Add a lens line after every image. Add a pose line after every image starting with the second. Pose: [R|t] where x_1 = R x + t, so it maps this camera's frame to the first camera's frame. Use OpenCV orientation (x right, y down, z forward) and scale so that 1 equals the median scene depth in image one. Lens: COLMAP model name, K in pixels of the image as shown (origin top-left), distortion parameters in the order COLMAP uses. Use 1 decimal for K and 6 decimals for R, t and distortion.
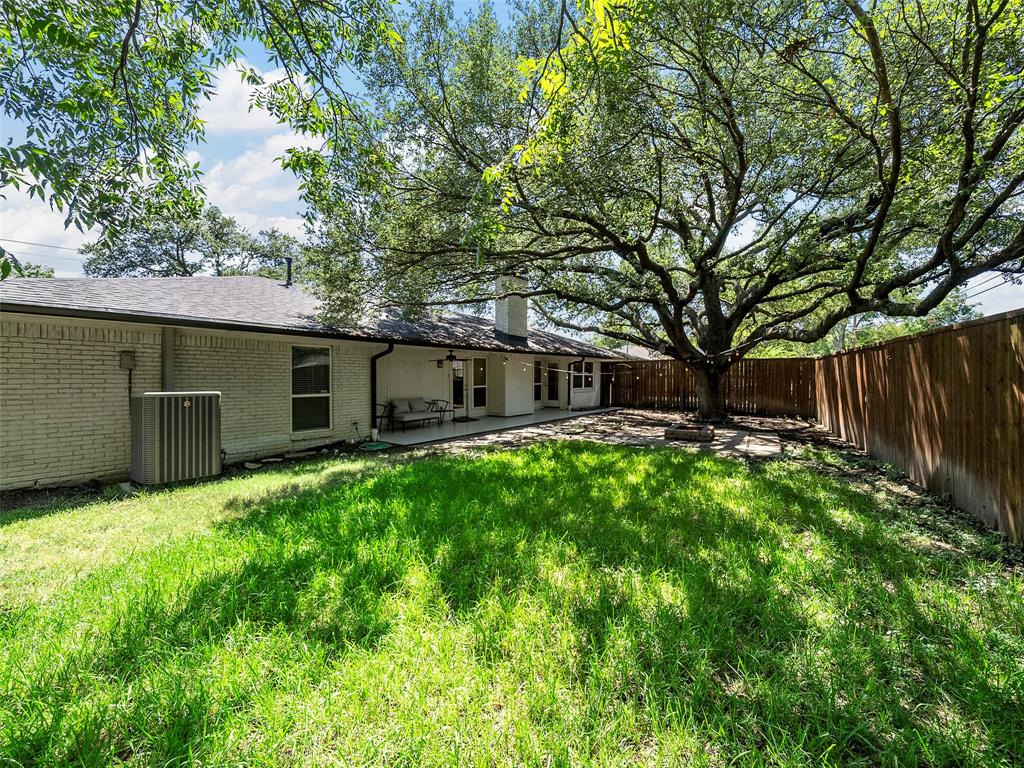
lens RADIAL K [[396.7, 0, 510.8], [0, 396.7, 377.4], [0, 0, 1]] dist [-0.003394, -0.000268]
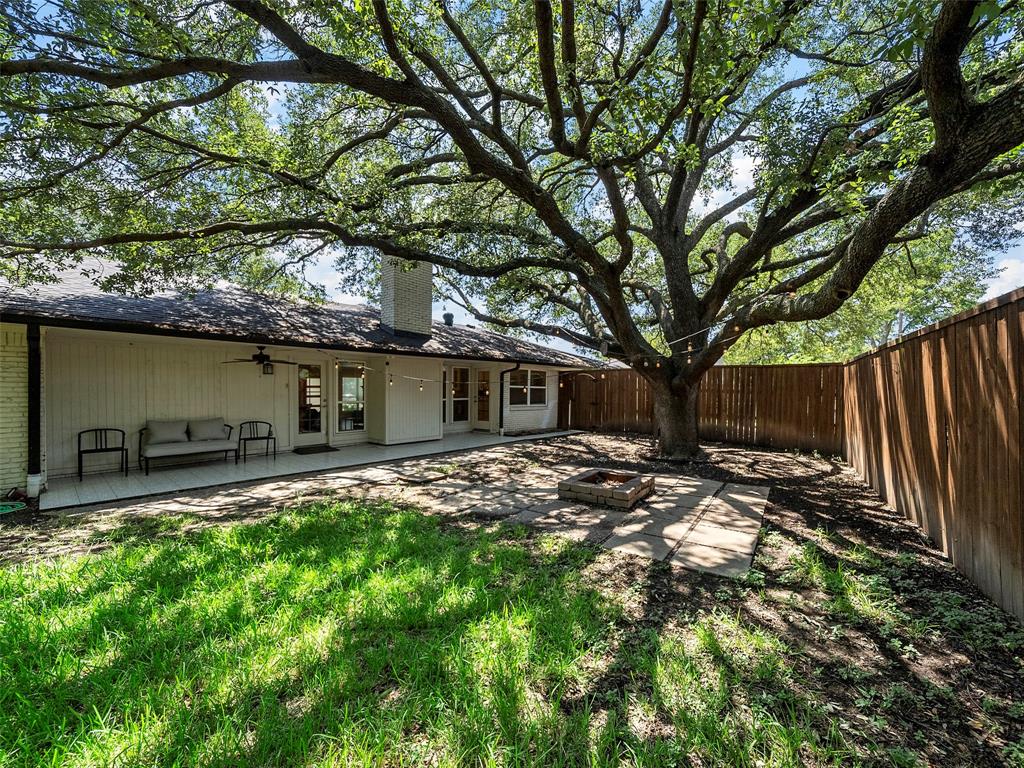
lens RADIAL K [[396.7, 0, 512.1], [0, 396.7, 391.8], [0, 0, 1]] dist [-0.003394, -0.000268]
pose [[0.998446, 0.007652, -0.055200, 0.265547], [-0.007688, 0.999970, -0.000440, 0.003217], [0.055195, 0.000863, 0.998475, 0.325787]]
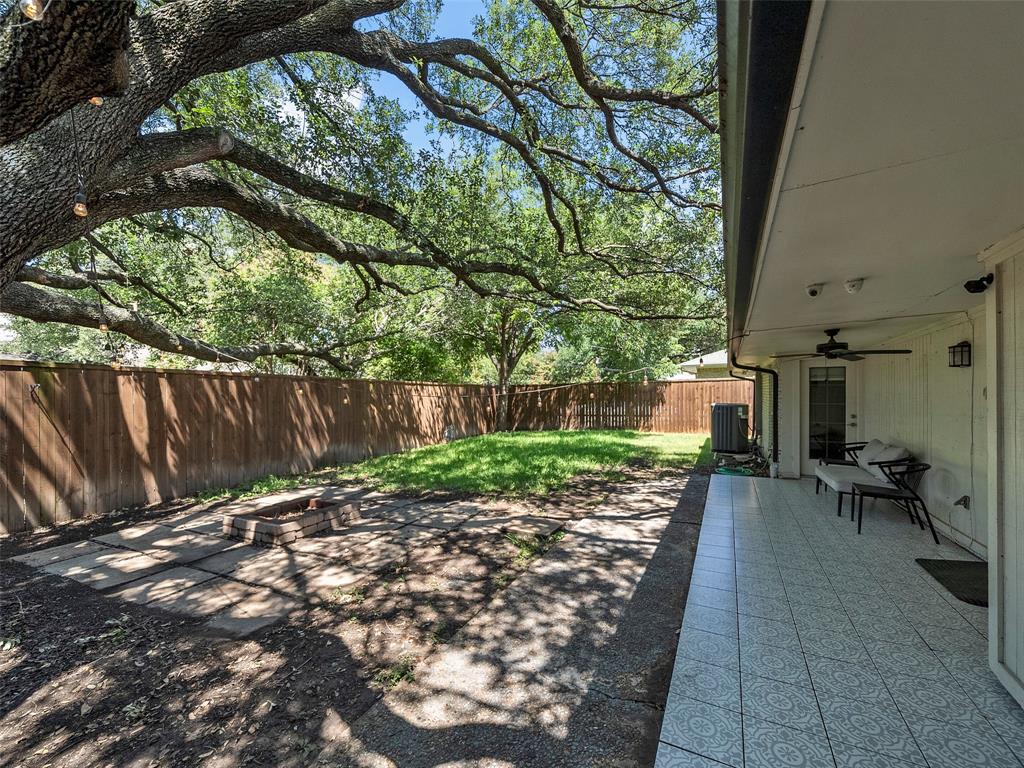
lens RADIAL K [[396.7, 0, 511.8], [0, 396.7, 390.6], [0, 0, 1]] dist [-0.003394, -0.000268]
pose [[-0.988558, 0.016570, -0.149930, 0.195935], [0.018670, 0.999746, -0.012610, -0.006970], [0.149683, -0.015265, -0.988616, 1.186978]]
